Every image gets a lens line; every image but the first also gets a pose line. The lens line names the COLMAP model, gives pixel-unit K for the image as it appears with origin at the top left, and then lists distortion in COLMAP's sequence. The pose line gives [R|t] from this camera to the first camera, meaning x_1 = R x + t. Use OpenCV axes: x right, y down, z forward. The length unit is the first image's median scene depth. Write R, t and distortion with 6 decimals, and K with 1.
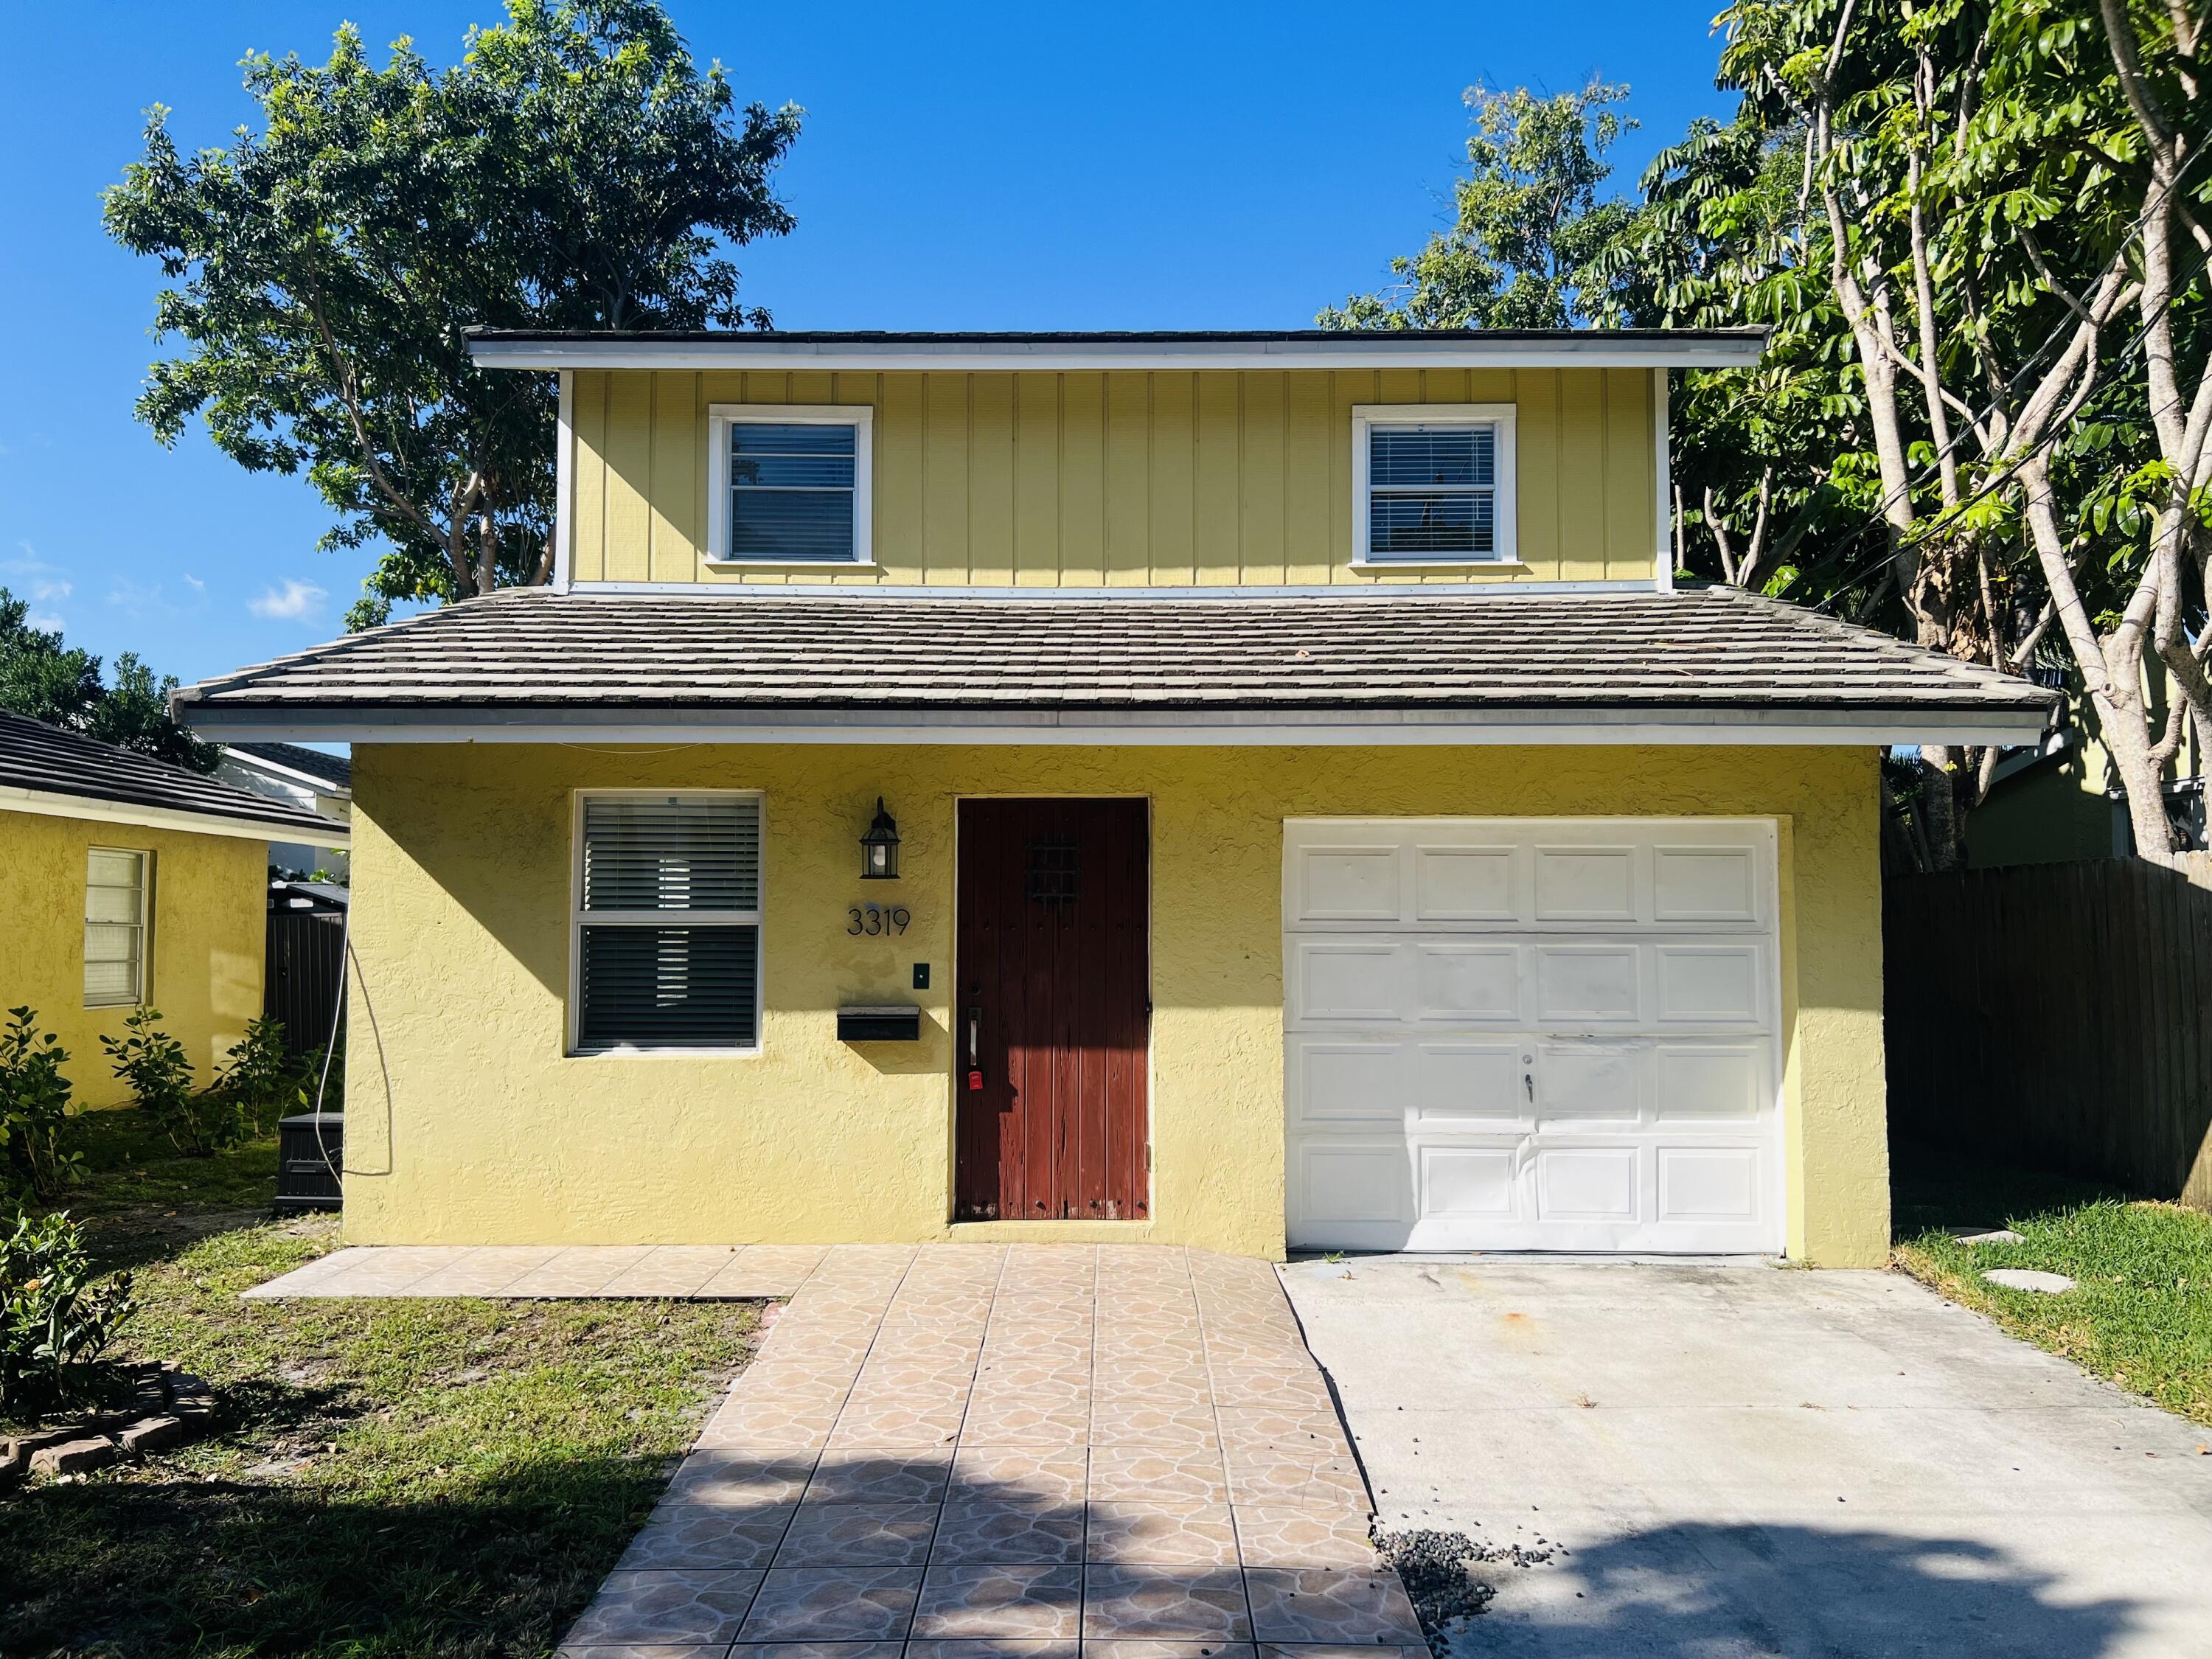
lens RADIAL K [[1658.0, 0, 1110.0], [0, 1658.0, 846.4], [0, 0, 1]] dist [0.058509, -0.069660]
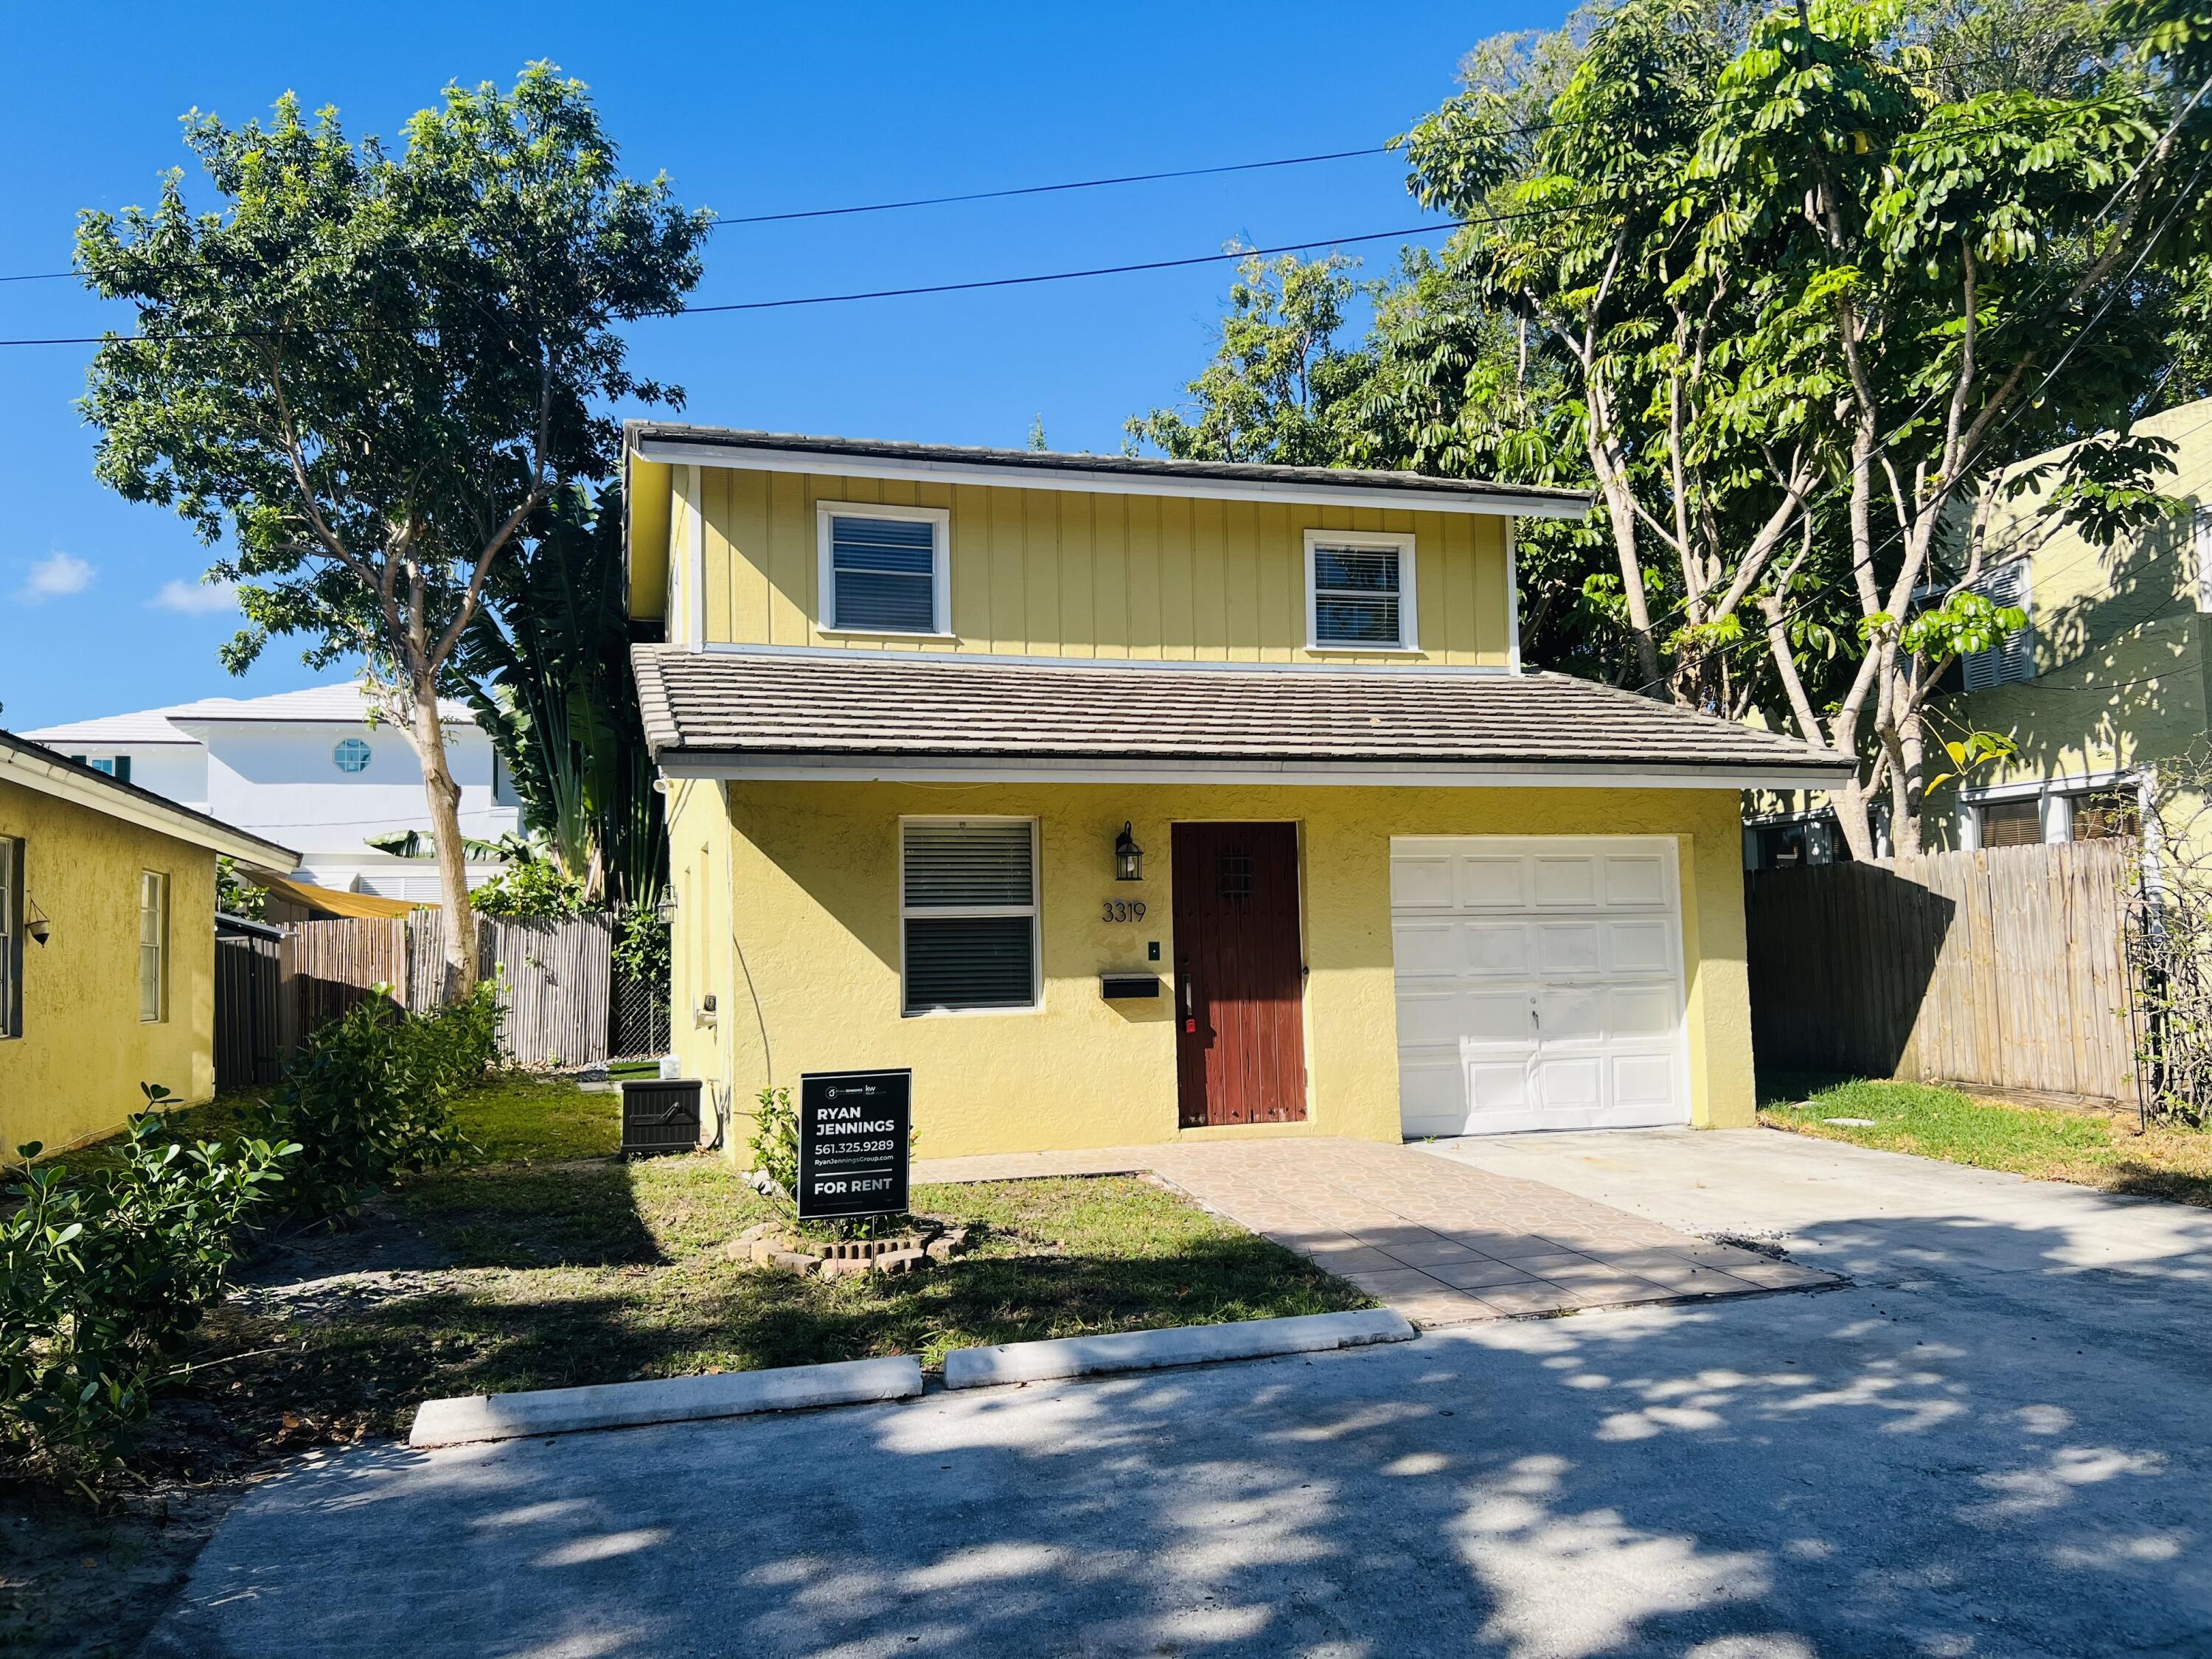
lens RADIAL K [[1658.0, 0, 1104.2], [0, 1658.0, 841.7], [0, 0, 1]] dist [0.058509, -0.069660]
pose [[0.957152, -0.002784, 0.289573, -0.411030], [0.008657, 0.999782, -0.019004, 0.009591], [-0.289457, 0.020696, 0.956967, -0.229171]]
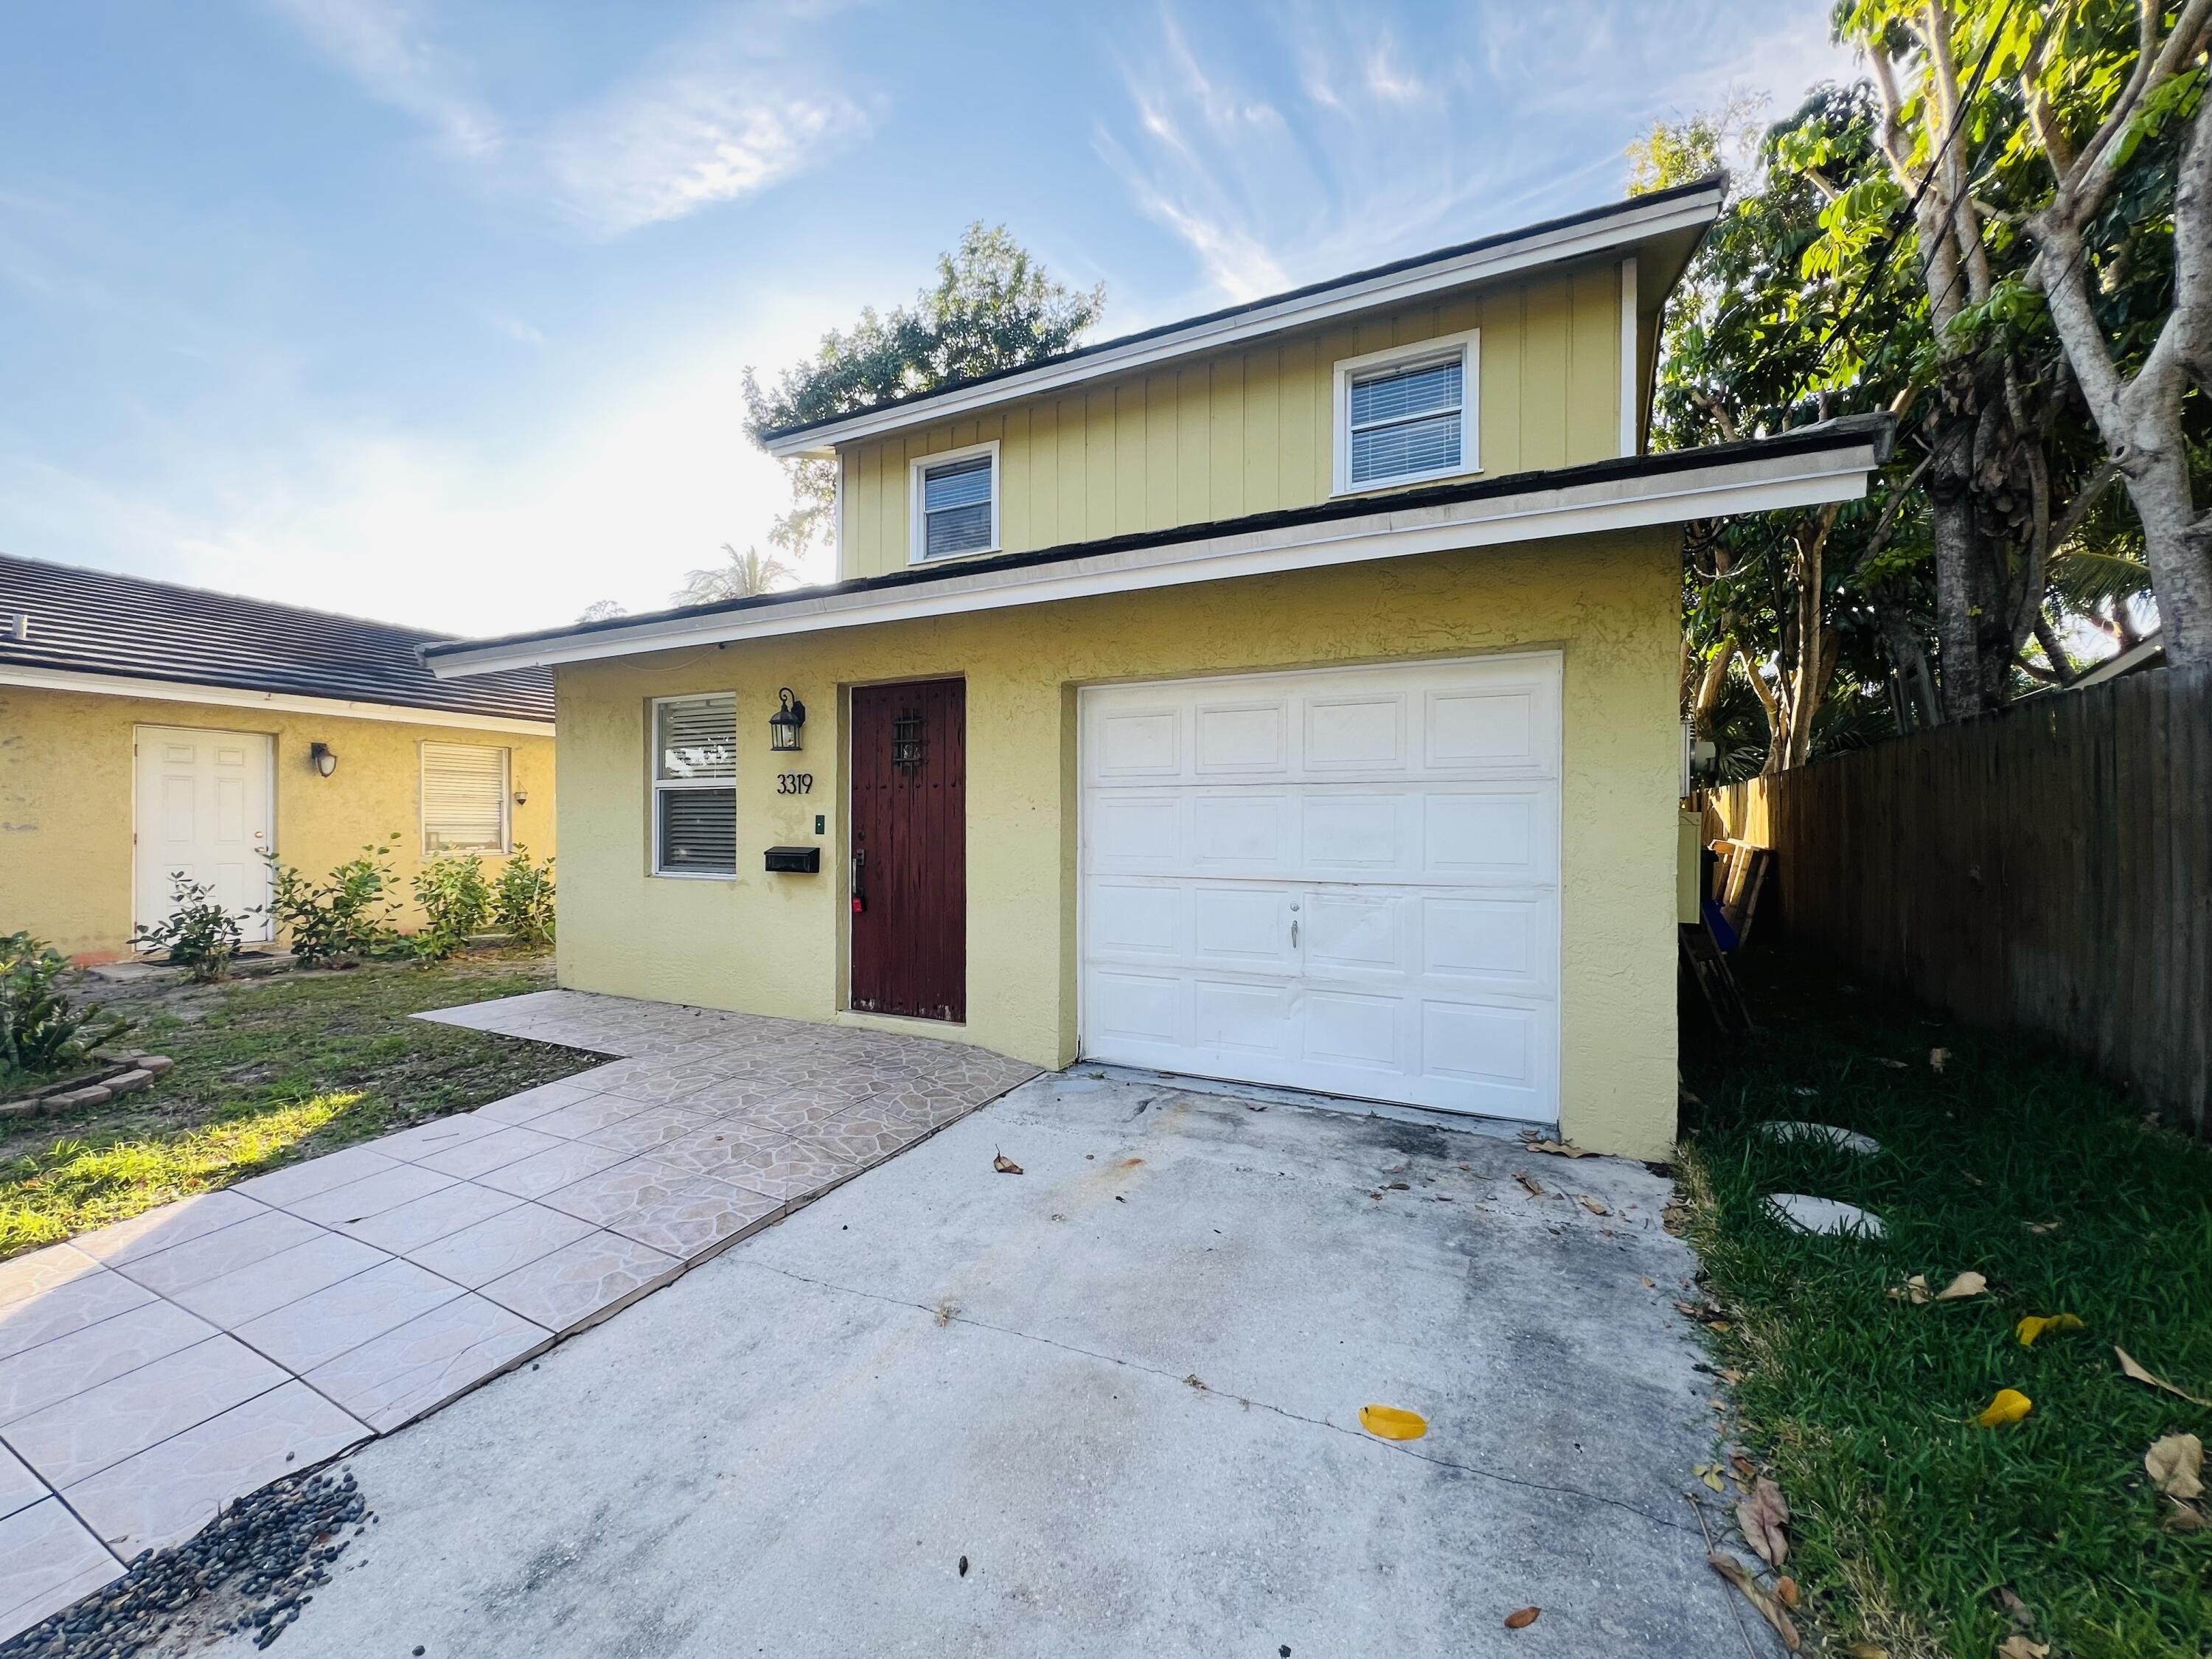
lens RADIAL K [[884.7, 0, 1112.8], [0, 884.7, 835.3], [0, 0, 1]] dist [-0.001635, 0.000660]
pose [[0.895822, 0.005717, -0.444376, 0.301618], [0.021319, 0.998213, 0.055819, 0.039067], [0.443901, -0.059477, 0.894100, 0.354133]]
